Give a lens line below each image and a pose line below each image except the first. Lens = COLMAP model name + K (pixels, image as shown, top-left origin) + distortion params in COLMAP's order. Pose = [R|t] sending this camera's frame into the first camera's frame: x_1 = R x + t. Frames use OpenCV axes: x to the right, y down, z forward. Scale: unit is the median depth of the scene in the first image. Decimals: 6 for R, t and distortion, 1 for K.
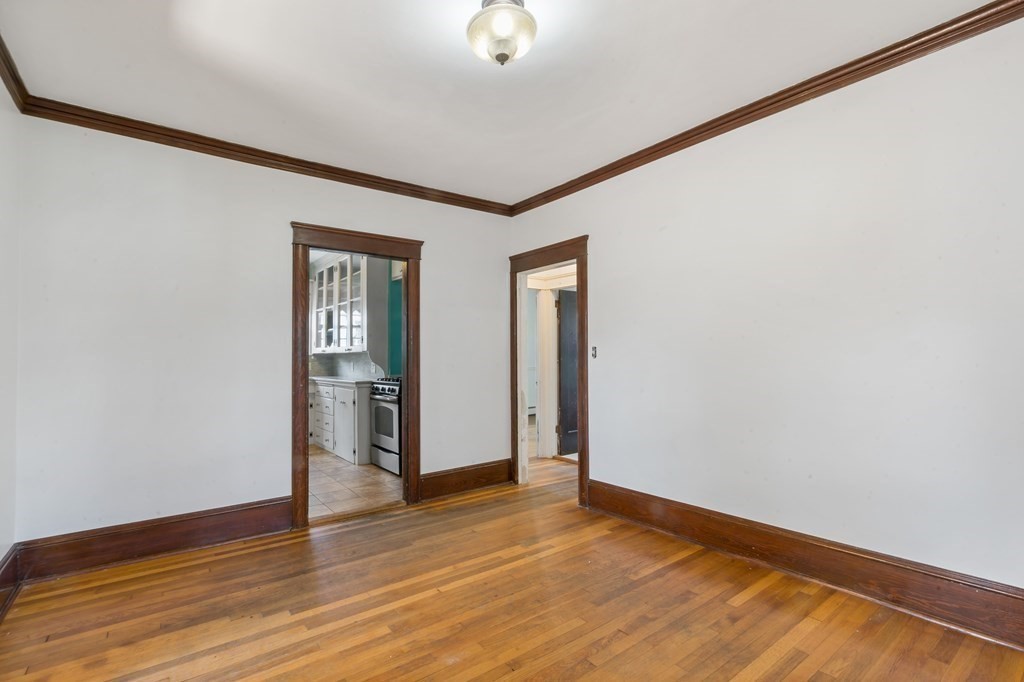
lens RADIAL K [[471.9, 0, 512.0], [0, 471.9, 341.0], [0, 0, 1]] dist [-0.000659, 0.000055]
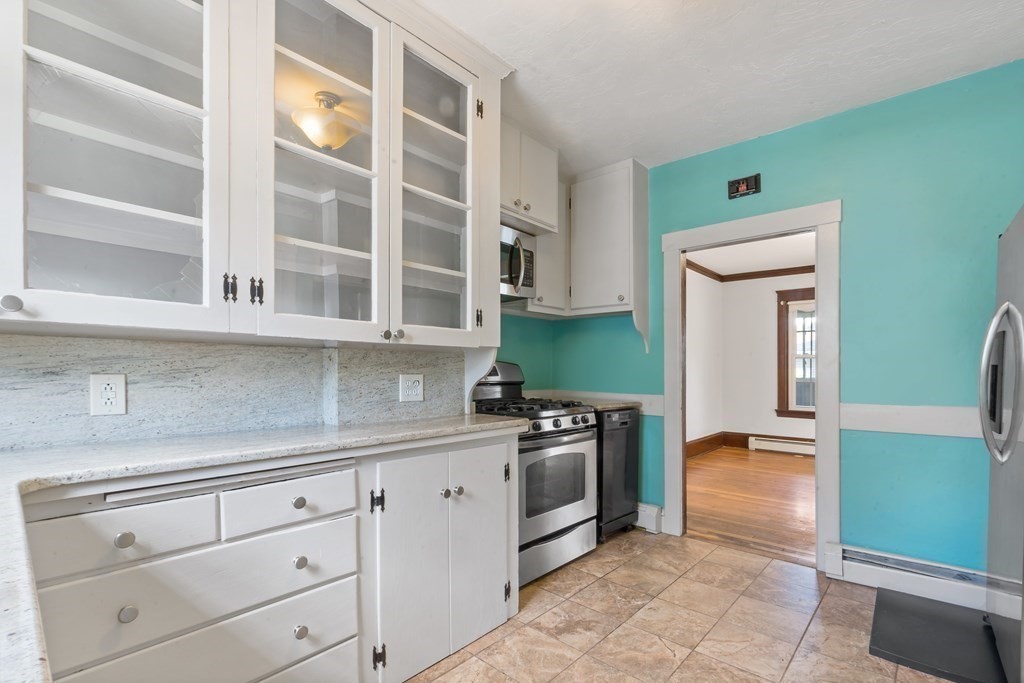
lens RADIAL K [[462.6, 0, 507.7], [0, 462.6, 368.0], [0, 0, 1]] dist [0.000213, 0.000060]
pose [[-0.175760, 0.009642, 0.984386, -0.635984], [-0.045619, 0.998798, -0.017928, 0.040969], [-0.983376, -0.048058, -0.175109, 0.935460]]
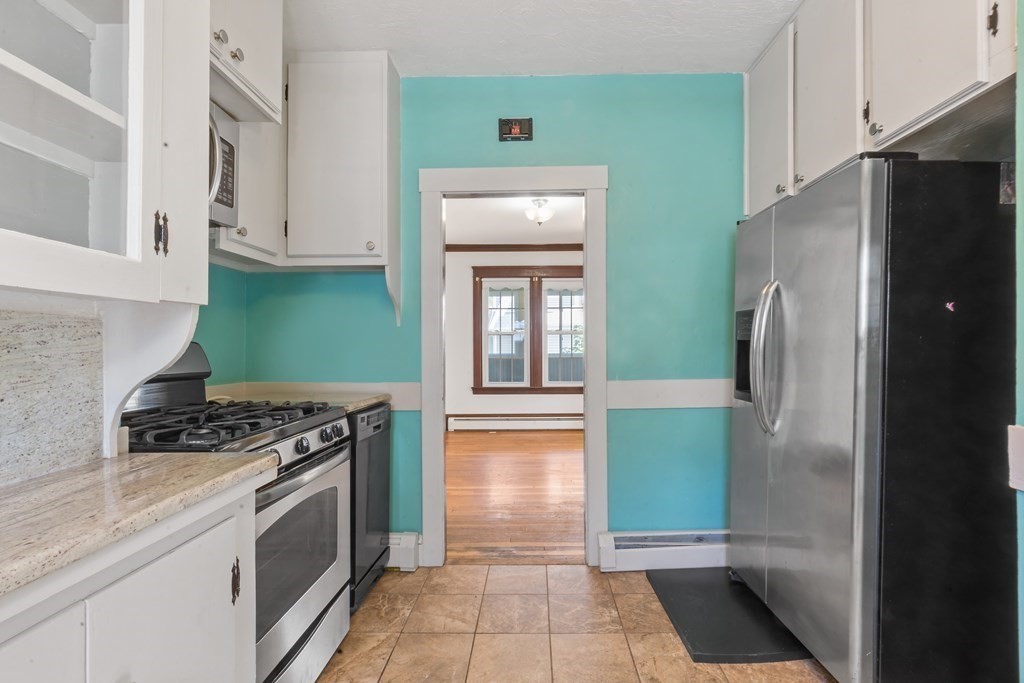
lens RADIAL K [[504.6, 0, 515.2], [0, 504.6, 335.9], [0, 0, 1]] dist [-0.003510, -0.000034]
pose [[-0.758279, 0.028441, 0.651309, -0.475232], [-0.013049, 0.998186, -0.058781, 0.038752], [-0.651799, -0.053071, -0.756532, 0.943813]]
